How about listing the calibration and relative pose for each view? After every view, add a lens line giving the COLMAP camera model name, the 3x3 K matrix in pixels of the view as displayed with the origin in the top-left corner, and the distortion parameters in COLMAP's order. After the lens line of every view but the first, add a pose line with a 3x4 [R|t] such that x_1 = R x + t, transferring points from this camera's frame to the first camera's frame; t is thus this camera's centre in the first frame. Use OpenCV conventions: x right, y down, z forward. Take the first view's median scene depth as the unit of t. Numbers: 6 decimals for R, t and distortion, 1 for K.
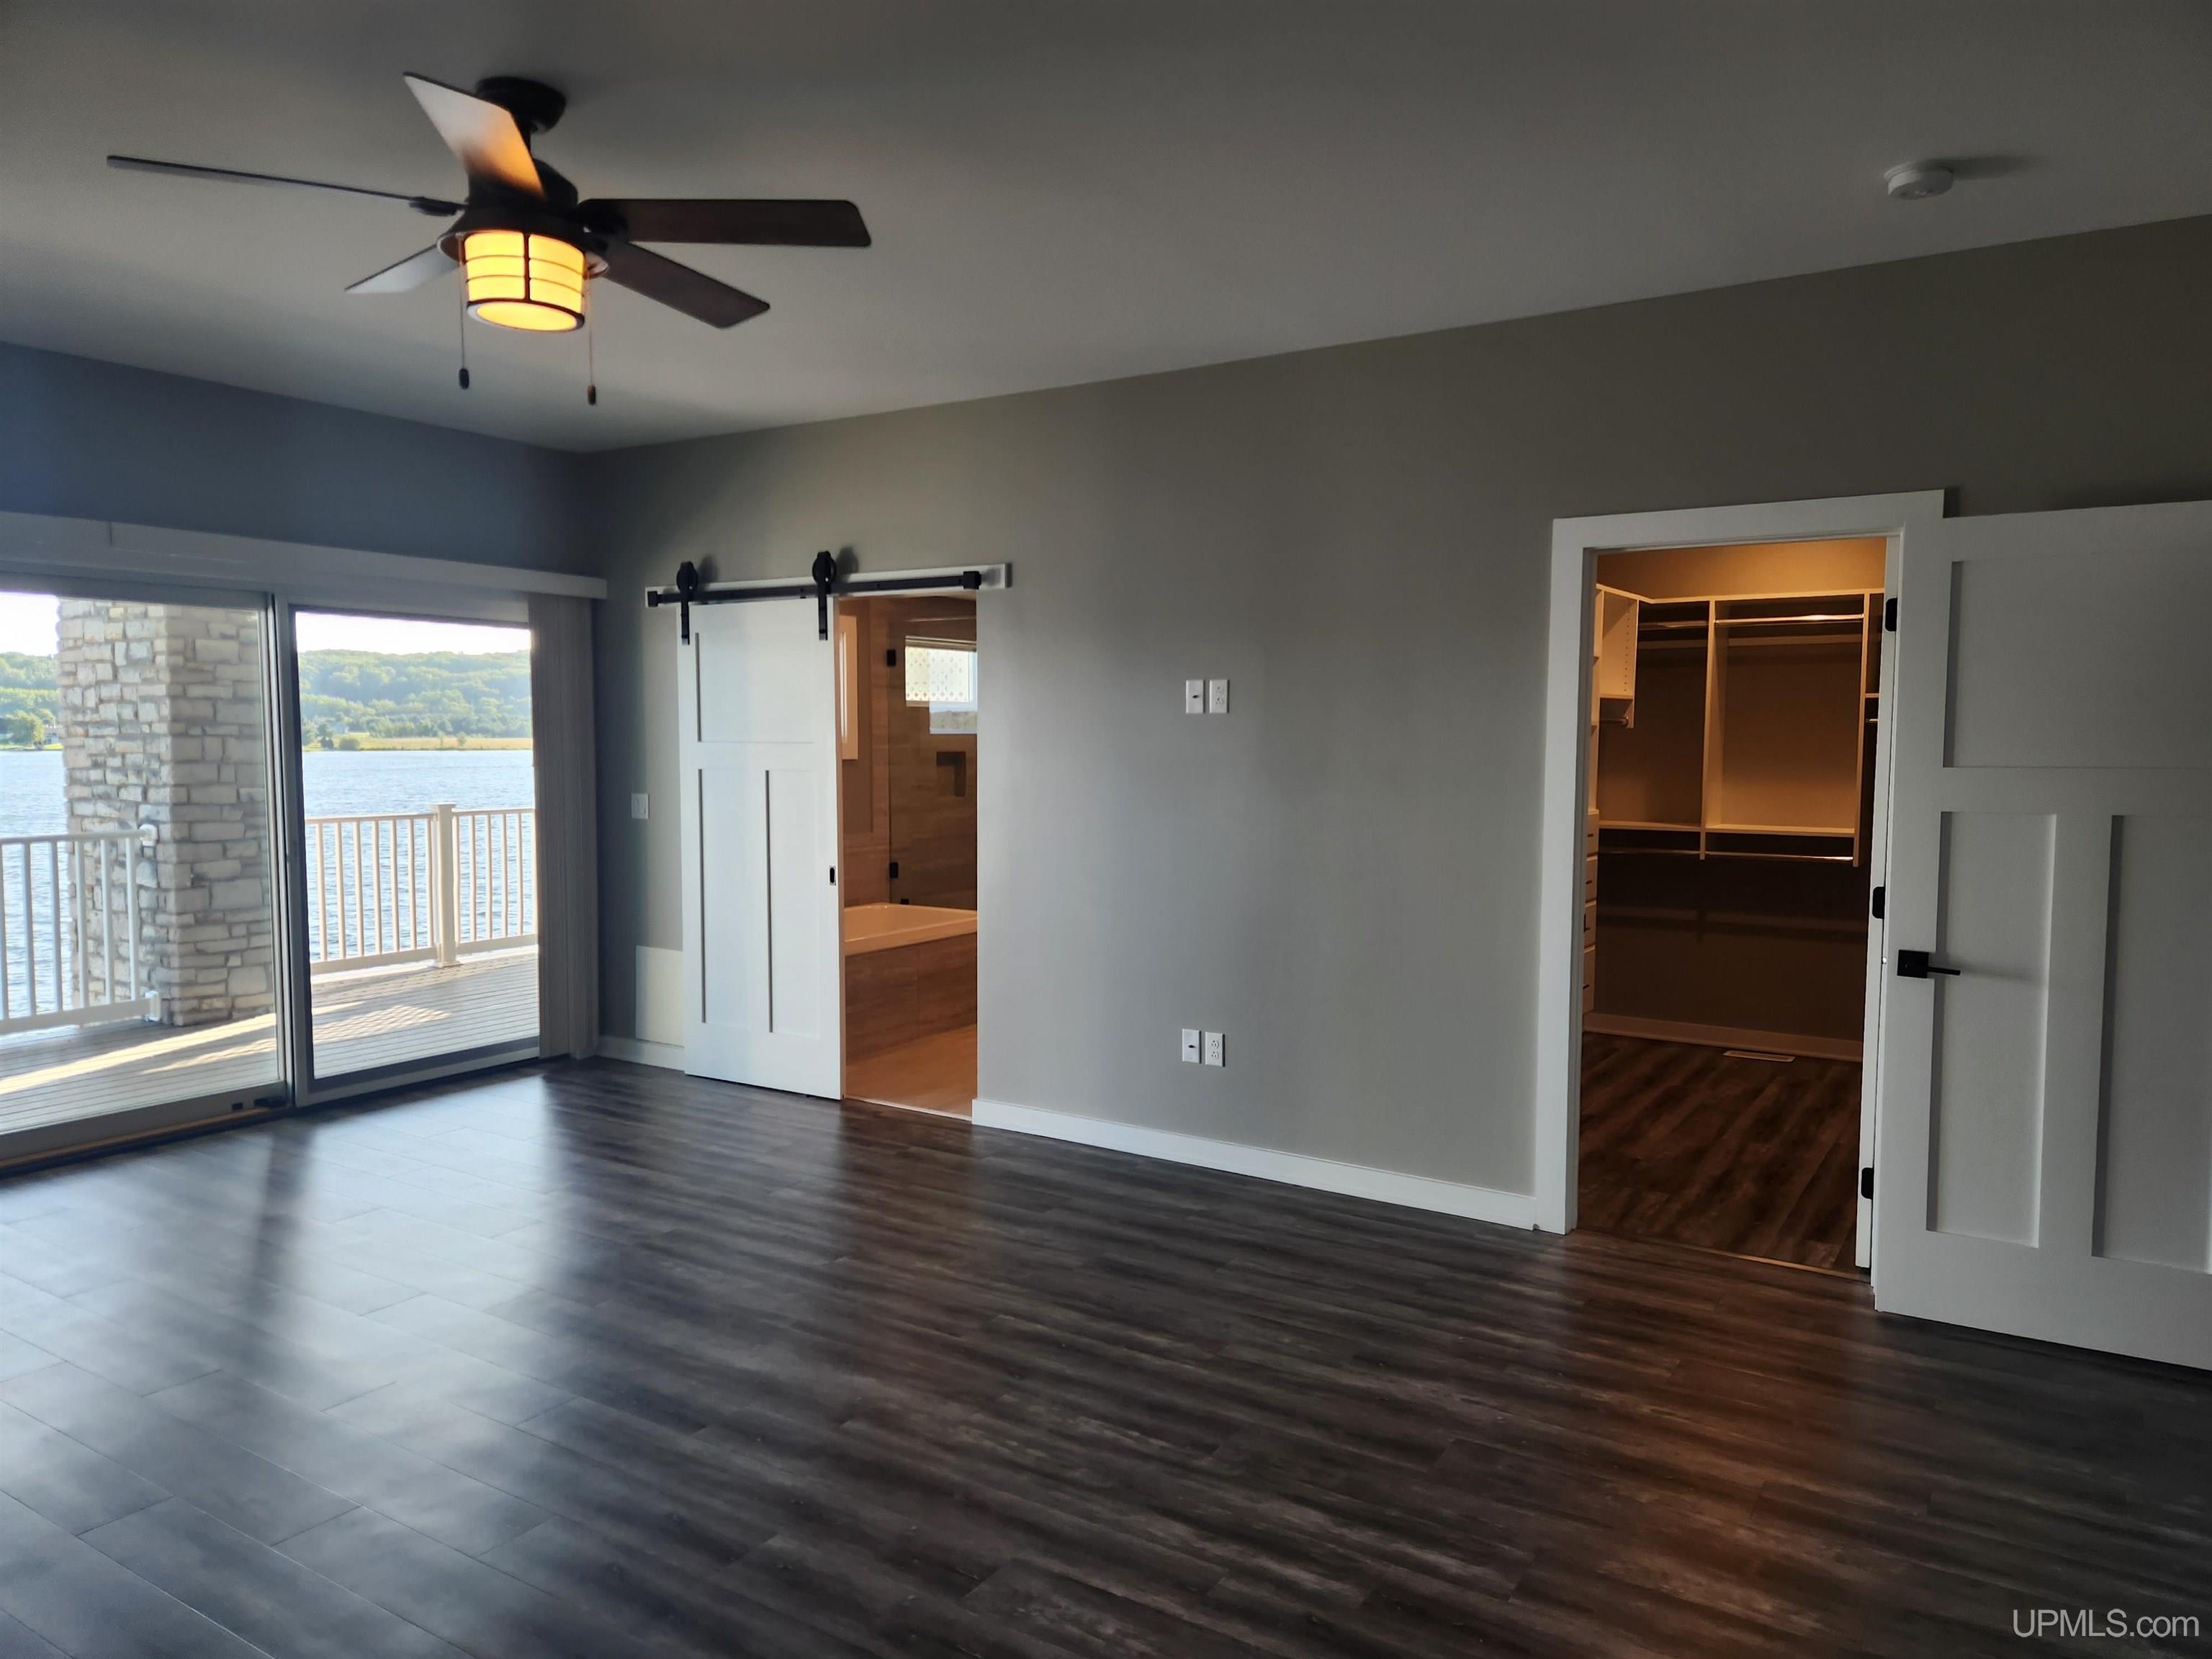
lens RADIAL K [[1504.6, 0, 1112.3], [0, 1504.6, 825.5], [0, 0, 1]] dist [0.081905, -0.066405]
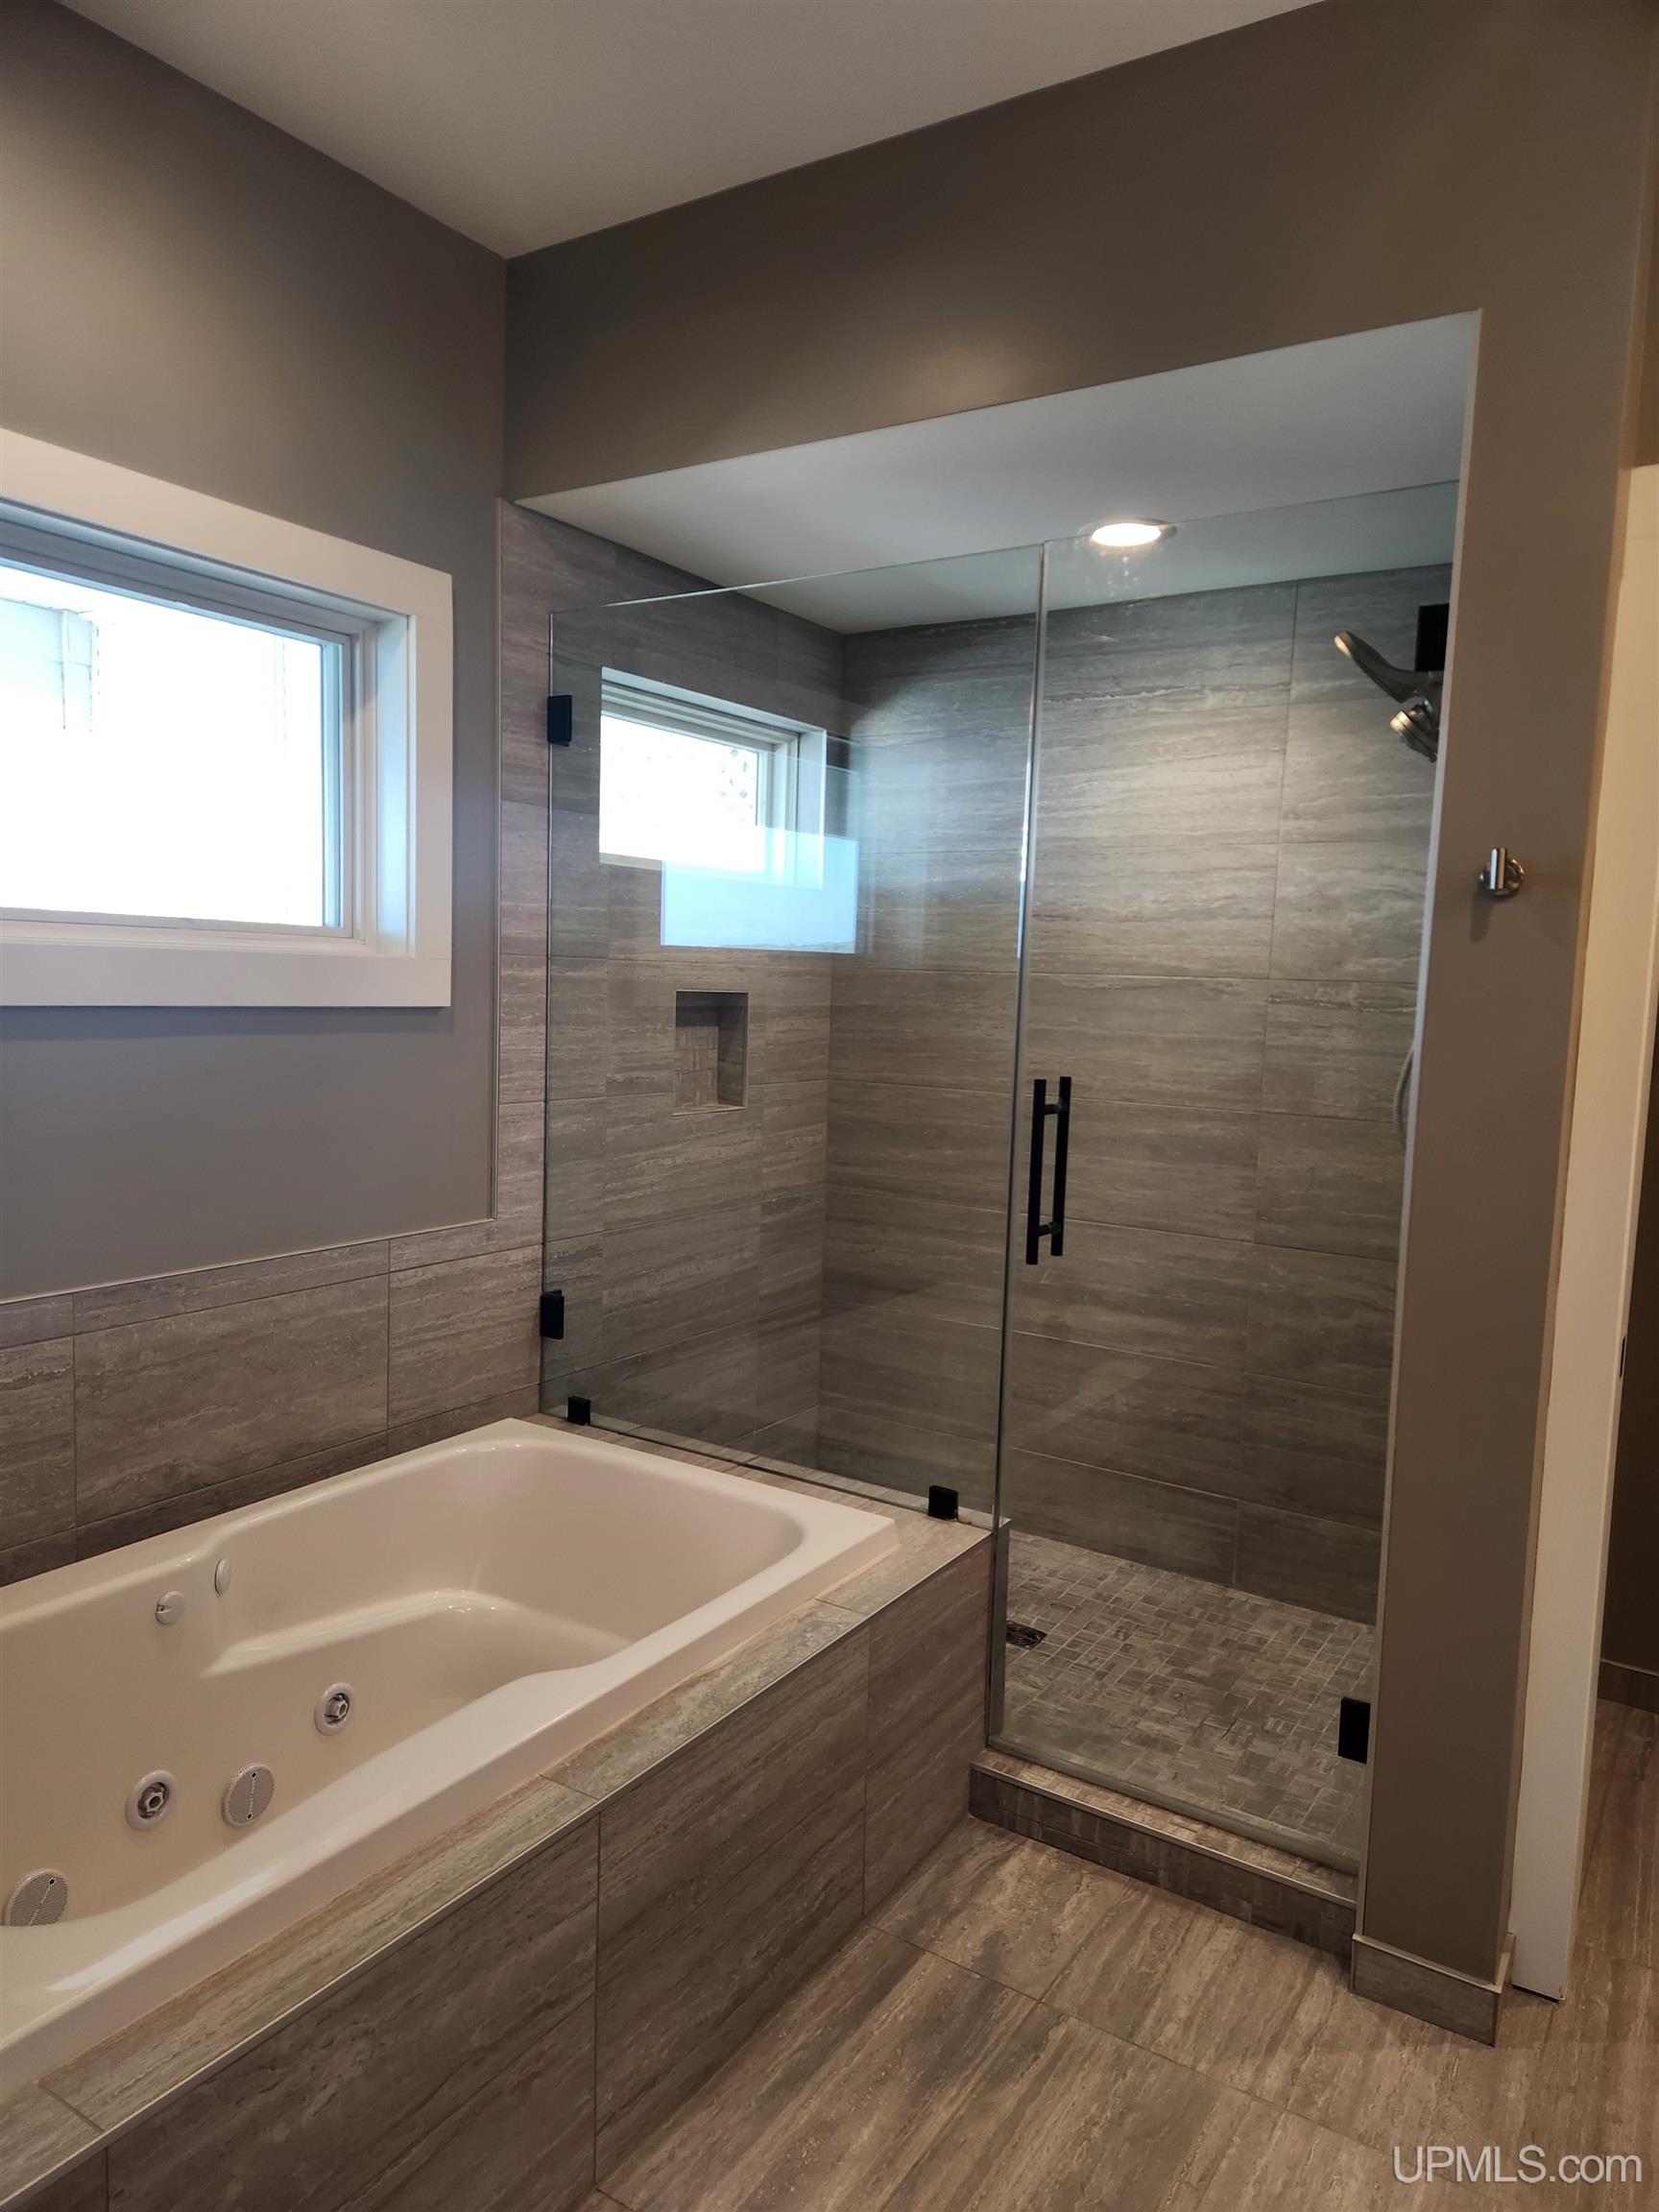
lens RADIAL K [[1504.6, 0, 824.8], [0, 1504.6, 1090.9], [0, 0, 1]] dist [0.081905, -0.066405]
pose [[0.999585, 0.028821, 0.000120, -0.081374], [-0.028817, 0.999386, 0.019944, -0.033767], [0.000455, -0.019939, 0.999801, 0.640019]]
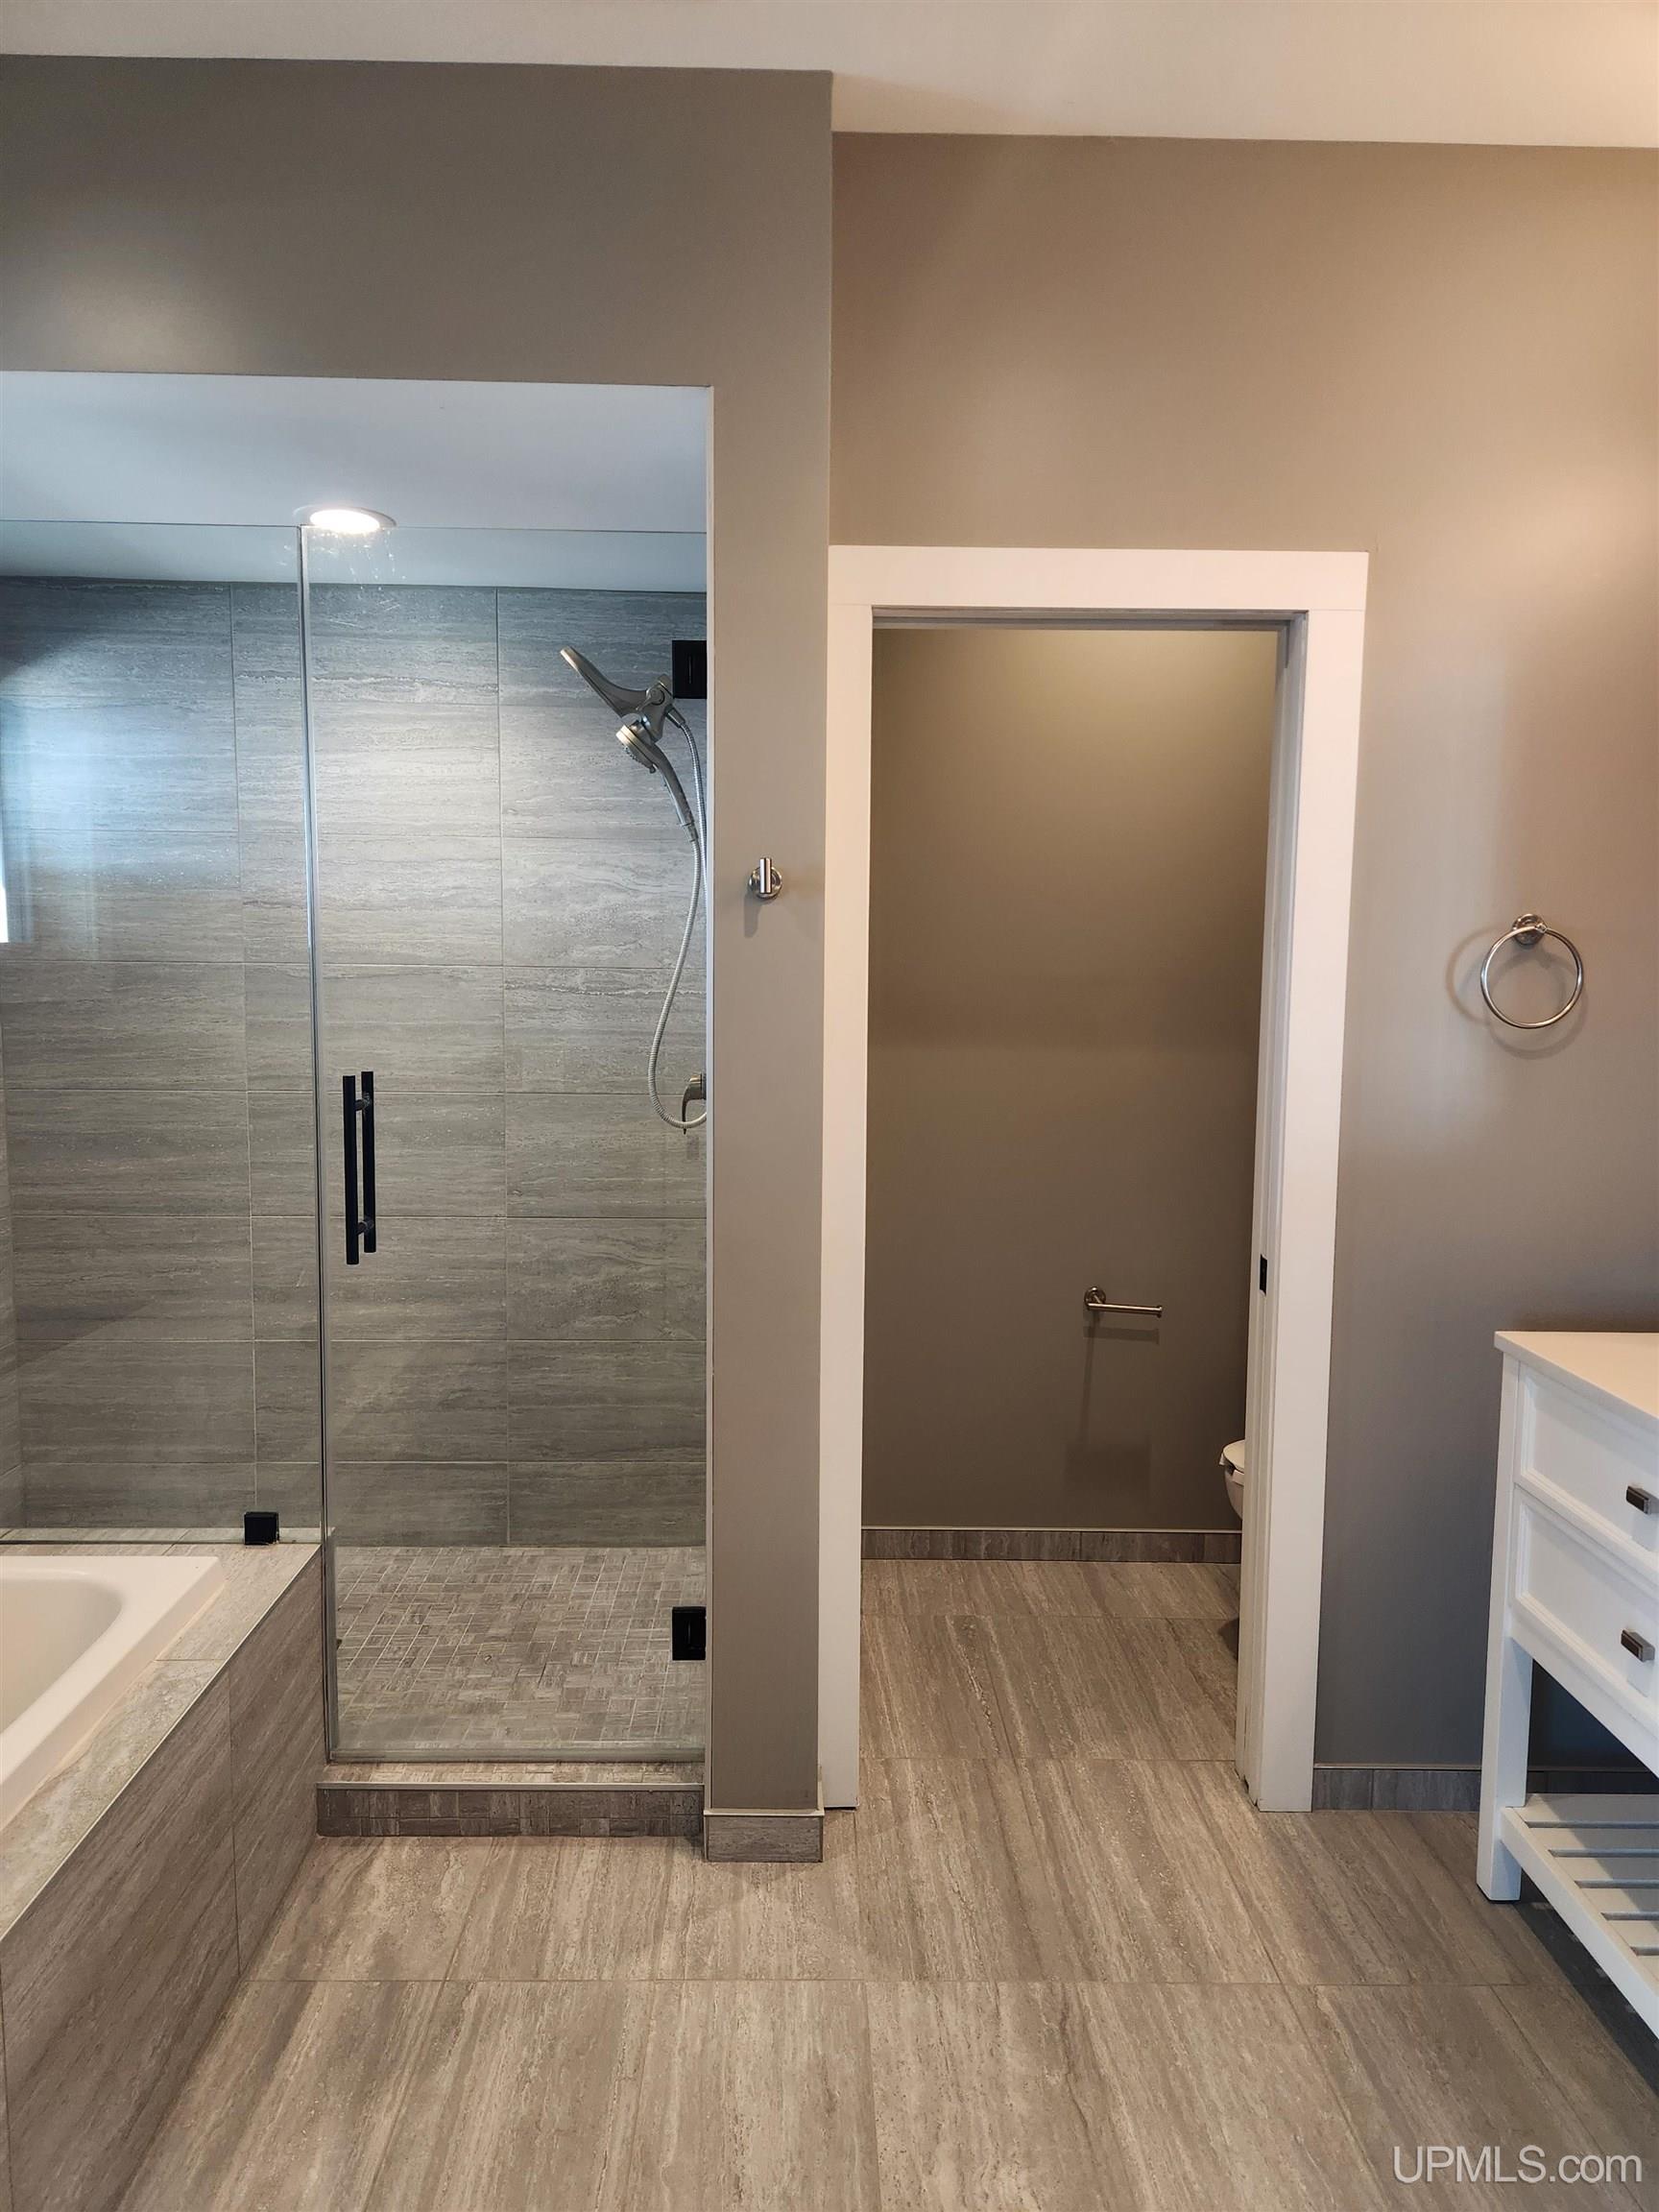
lens RADIAL K [[1504.6, 0, 823.9], [0, 1504.6, 1082.8], [0, 0, 1]] dist [0.081905, -0.066405]
pose [[0.831853, -0.036653, 0.553785, -0.128845], [0.025029, 0.999279, 0.028542, -0.036247], [-0.554432, -0.009883, 0.832170, 0.641797]]
